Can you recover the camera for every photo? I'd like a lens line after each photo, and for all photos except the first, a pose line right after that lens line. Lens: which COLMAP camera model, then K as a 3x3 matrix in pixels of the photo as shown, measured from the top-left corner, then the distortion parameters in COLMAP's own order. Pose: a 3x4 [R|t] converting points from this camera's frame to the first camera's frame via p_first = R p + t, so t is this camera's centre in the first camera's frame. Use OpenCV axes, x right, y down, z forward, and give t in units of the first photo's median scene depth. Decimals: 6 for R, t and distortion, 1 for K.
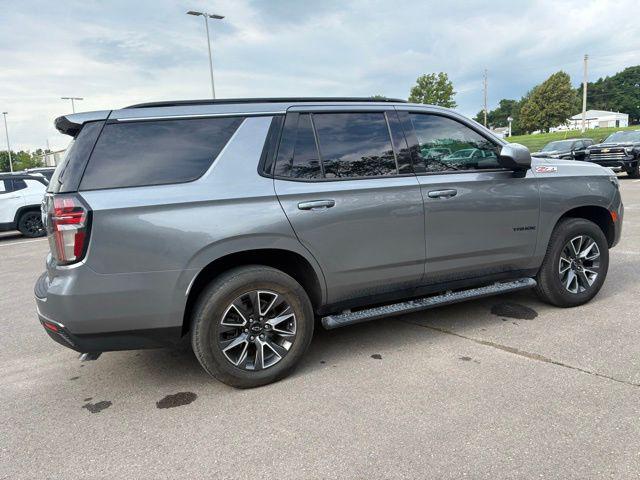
lens RADIAL K [[497.2, 0, 320.0], [0, 497.2, 240.0], [0, 0, 1]] dist [0.054282, -0.072294]
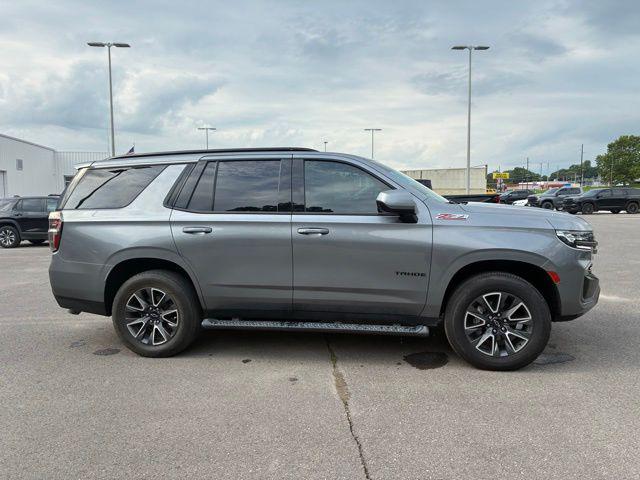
lens RADIAL K [[489.4, 0, 318.6], [0, 489.4, 229.2], [0, 0, 1]] dist [0.056197, -0.087826]
pose [[0.818921, 0.083947, -0.567734, 0.989890], [-0.119678, 0.992476, -0.025876, -0.078592], [0.561290, 0.089135, 0.822806, 0.105602]]
